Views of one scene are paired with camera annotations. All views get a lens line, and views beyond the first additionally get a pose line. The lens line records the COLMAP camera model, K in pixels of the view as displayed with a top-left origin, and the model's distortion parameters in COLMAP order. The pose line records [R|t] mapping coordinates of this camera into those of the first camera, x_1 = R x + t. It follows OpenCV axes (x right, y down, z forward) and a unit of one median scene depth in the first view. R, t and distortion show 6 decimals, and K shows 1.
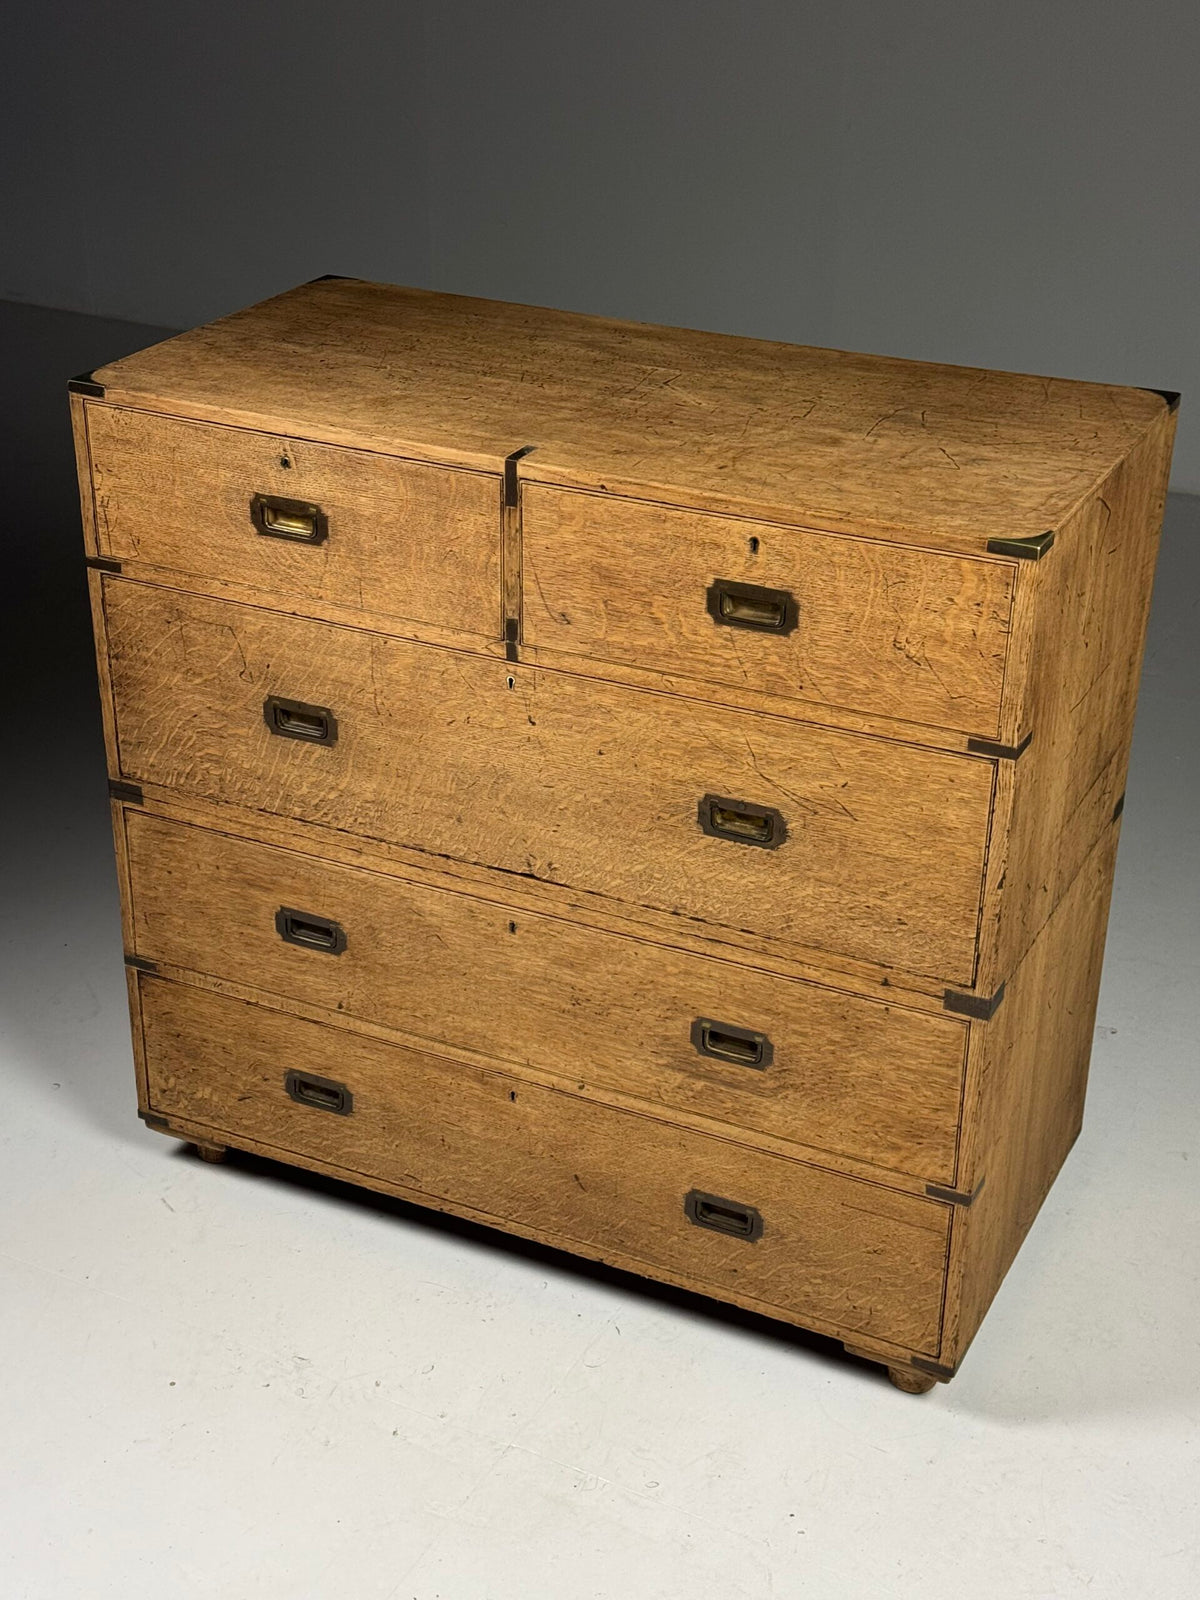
lens RADIAL K [[2299.3, 0, 593.5], [0, 2299.3, 800.8], [0, 0, 1]] dist [0.134277, 0.000000]
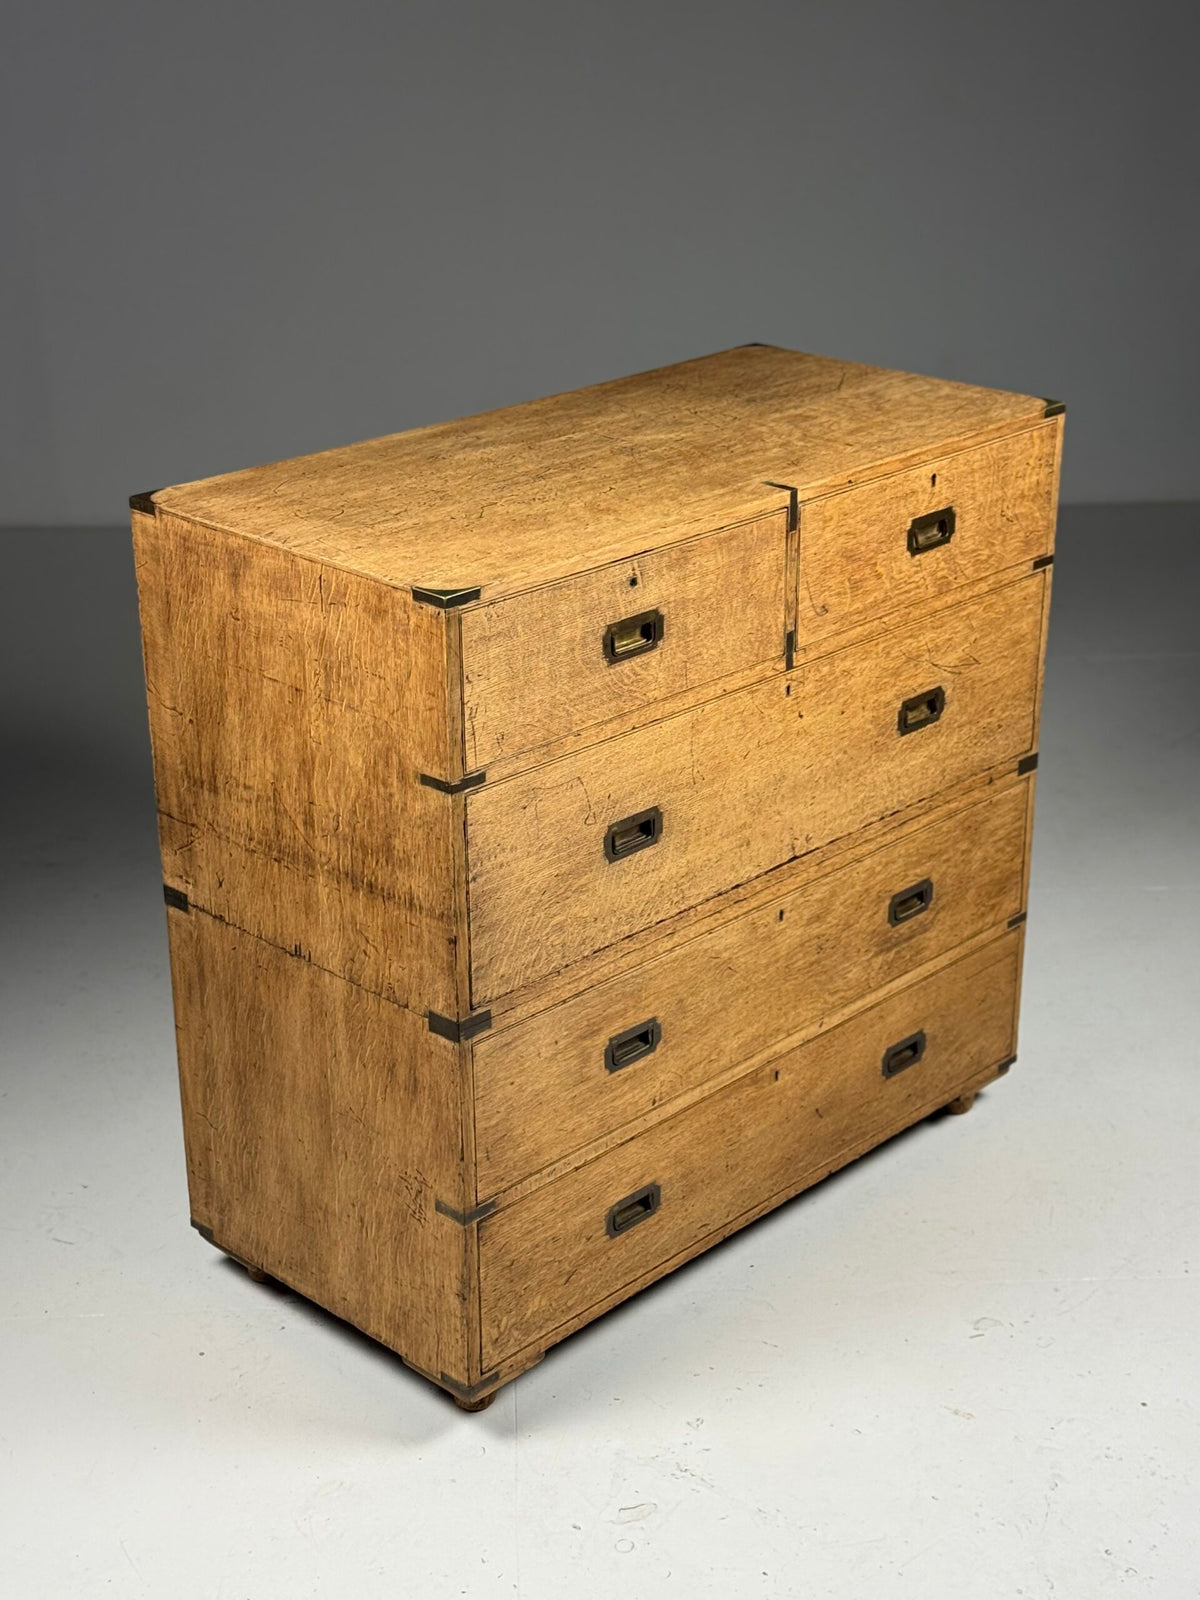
lens RADIAL K [[2437.1, 0, 597.5], [0, 2437.1, 807.7], [0, 0, 1]] dist [0.150662, 0.000000]
pose [[0.307493, -0.386087, 0.869704, -1.085711], [0.438568, 0.868623, 0.230547, -0.306137], [-0.844456, 0.310532, 0.436421, 0.552534]]
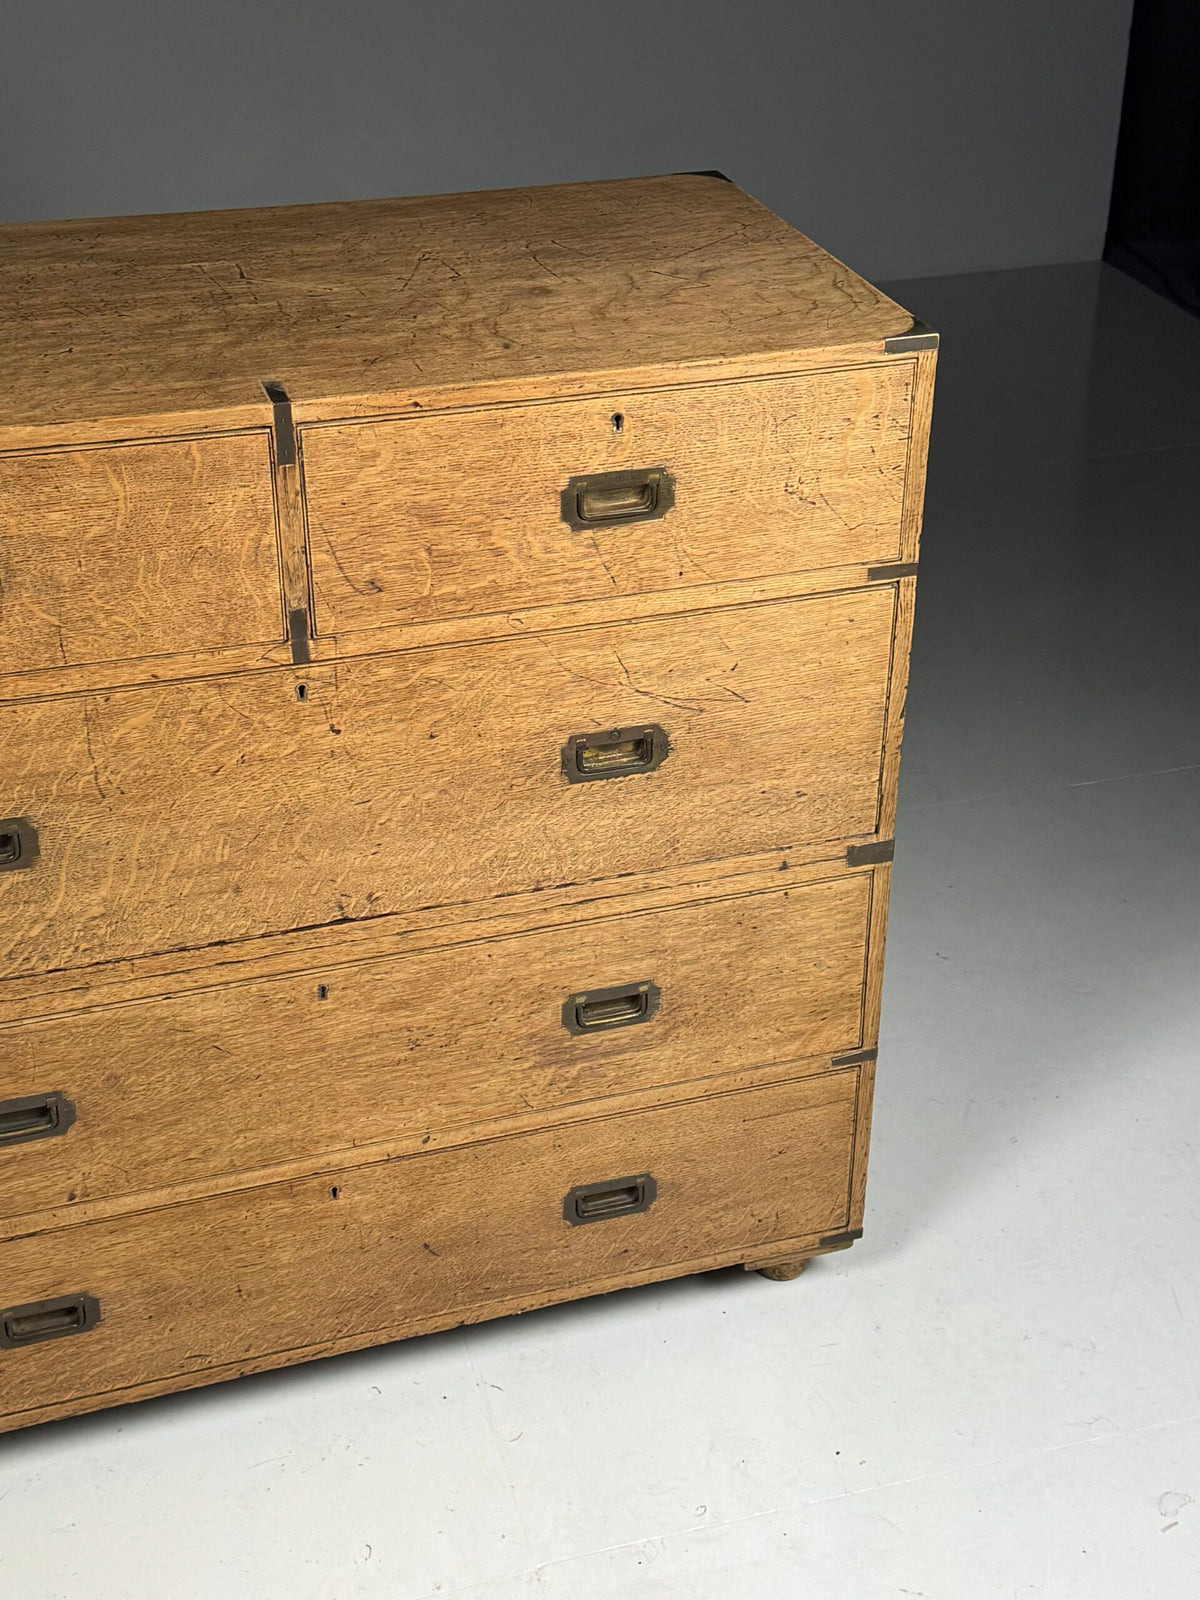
lens RADIAL K [[2225.9, 0, 621.0], [0, 2225.9, 788.4], [0, 0, 1]] dist [0.141902, 0.000000]
pose [[0.716066, -0.352479, 0.602501, -0.405146], [0.314799, 0.933452, 0.171958, -0.111491], [-0.623017, 0.066534, 0.779373, 0.340017]]
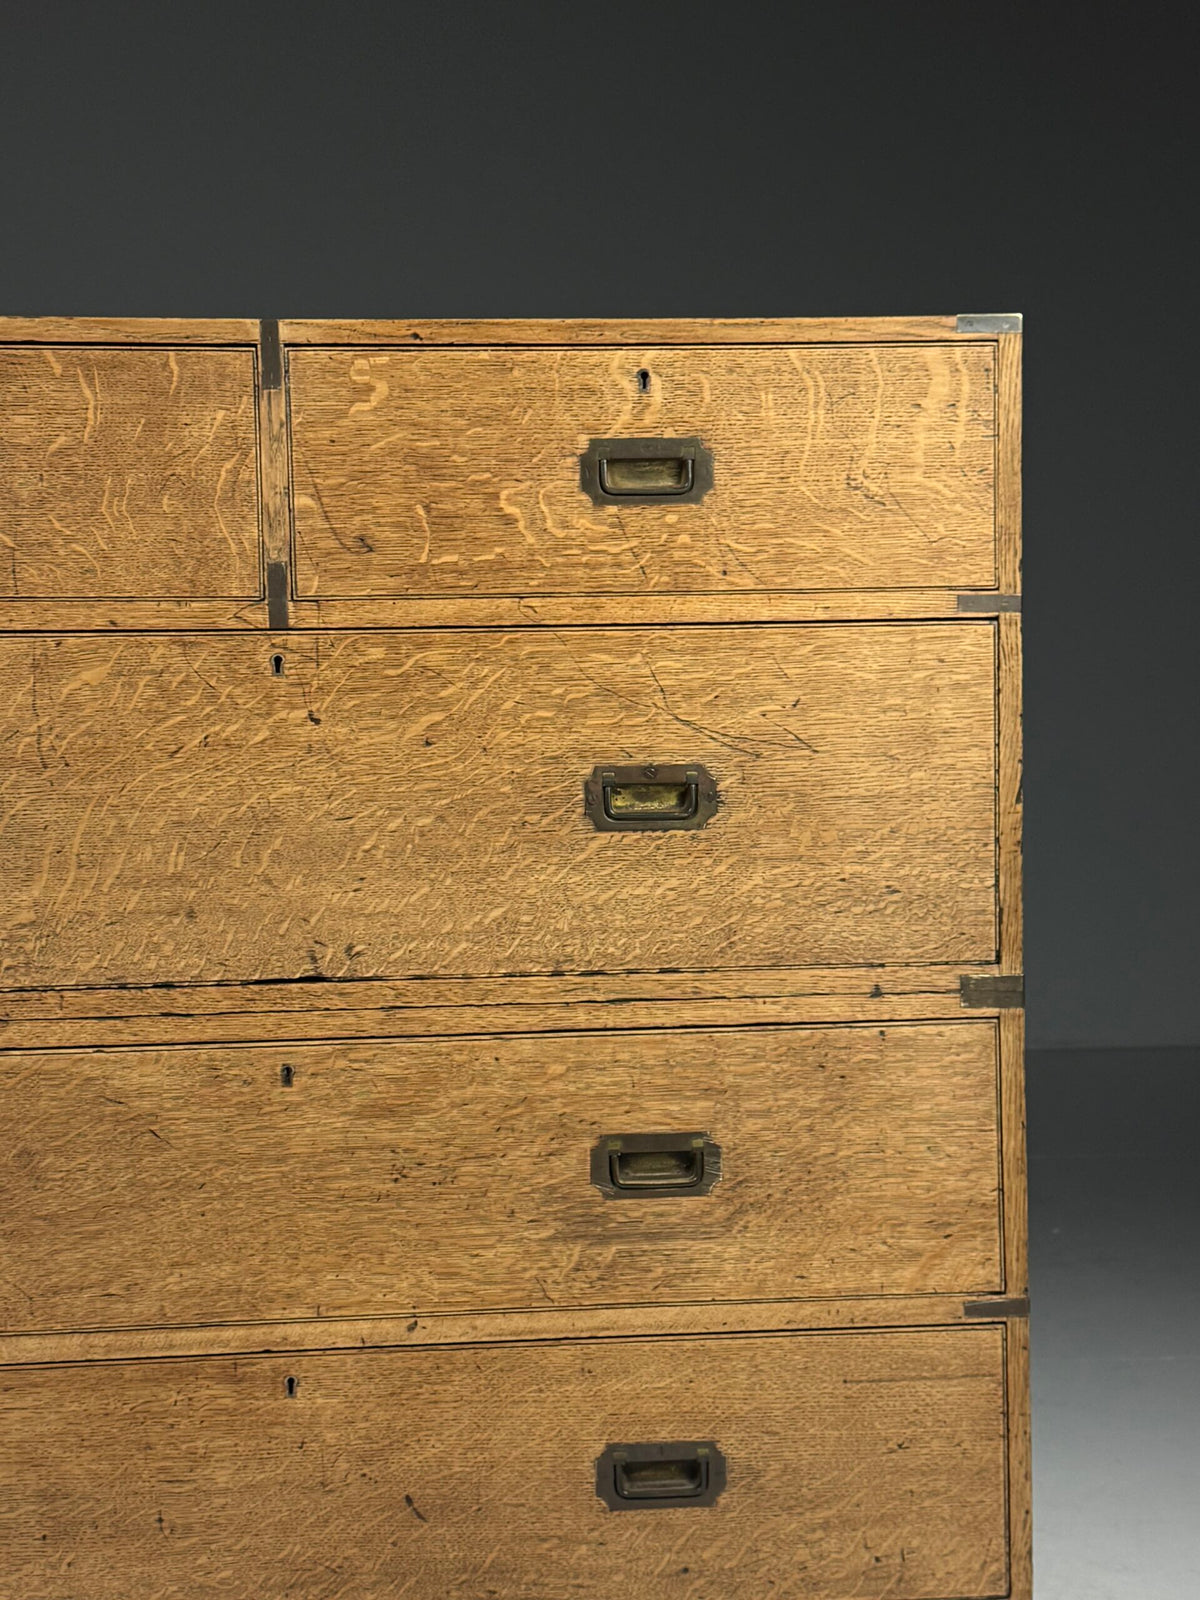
lens RADIAL K [[2166.5, 0, 617.9], [0, 2166.5, 814.9], [0, 0, 1]] dist [0.128512, 0.000000]
pose [[0.860386, -0.048506, 0.507329, -0.267930], [0.253856, 0.903969, -0.344089, 0.227654], [-0.441919, 0.424838, 0.790076, 0.447411]]
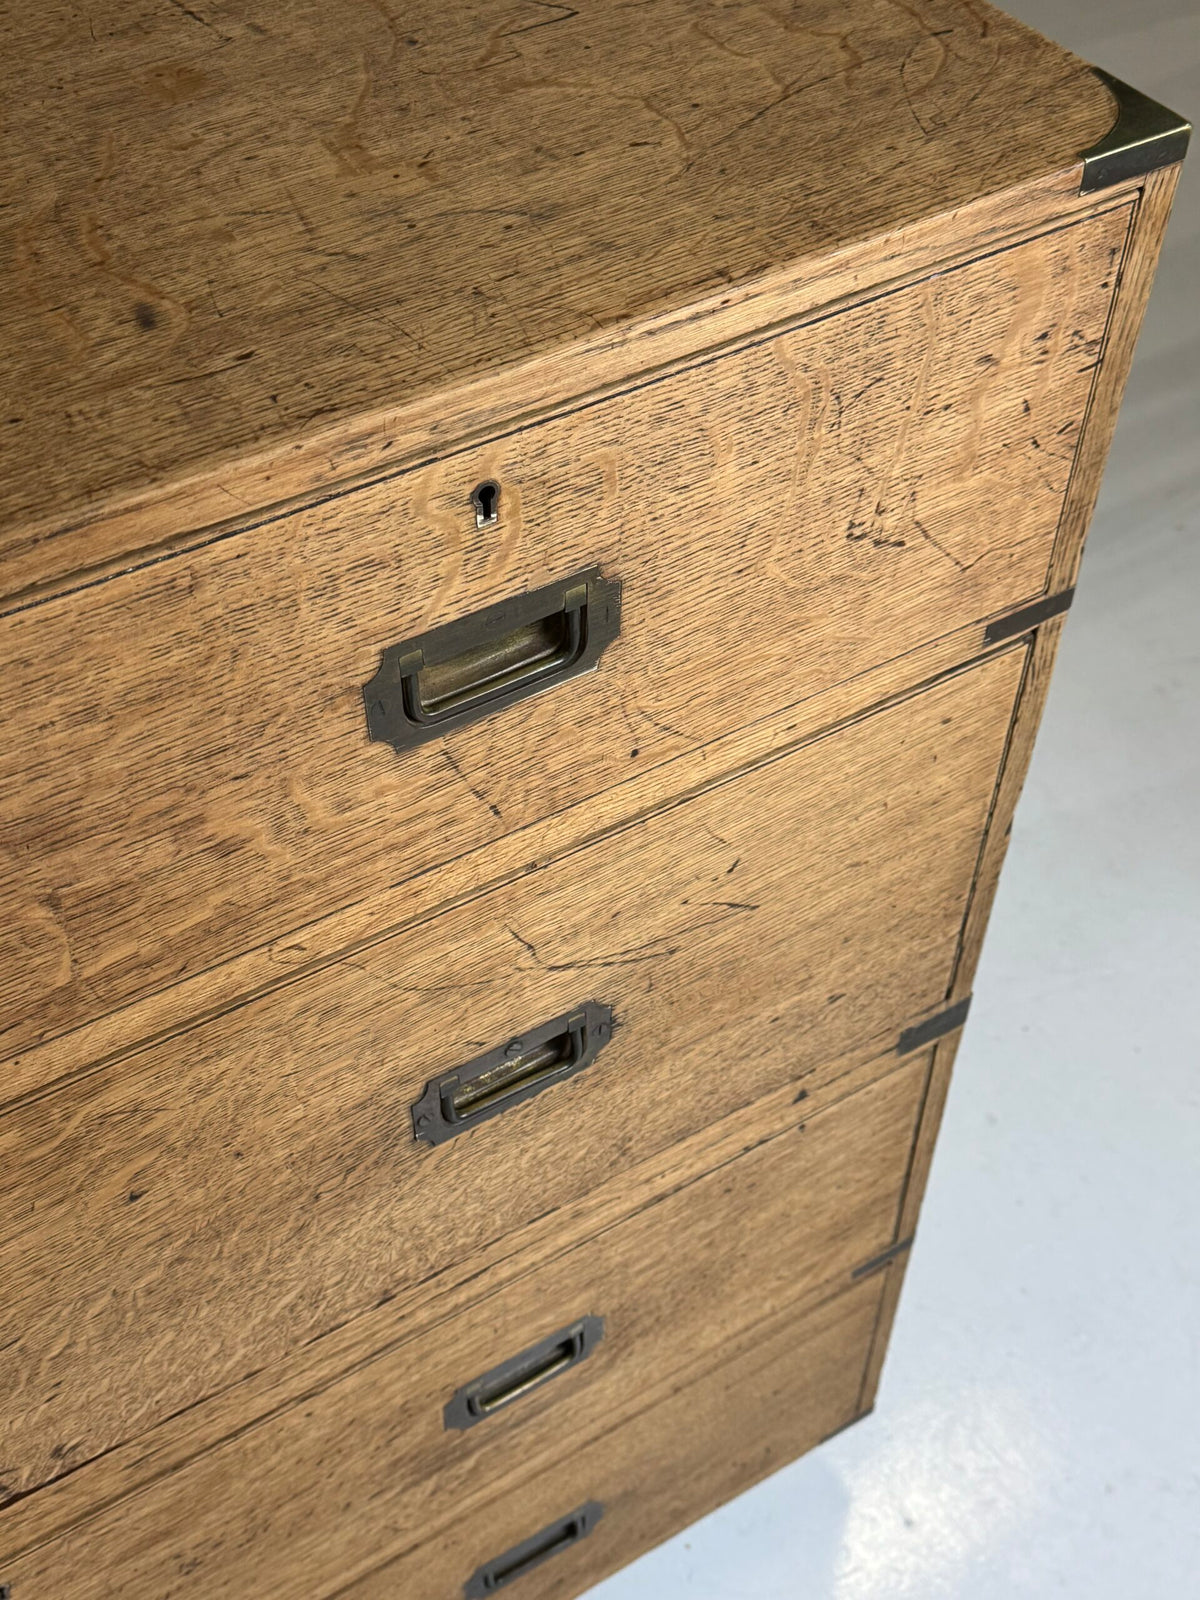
lens RADIAL K [[1877.5, 0, 583.5], [0, 1877.5, 793.6], [0, 0, 1]] dist [0.120940, 0.000000]
pose [[0.535999, -0.622693, 0.570052, -0.084580], [0.388396, 0.781424, 0.488390, -0.177976], [-0.749569, -0.040371, 0.660693, 0.723177]]
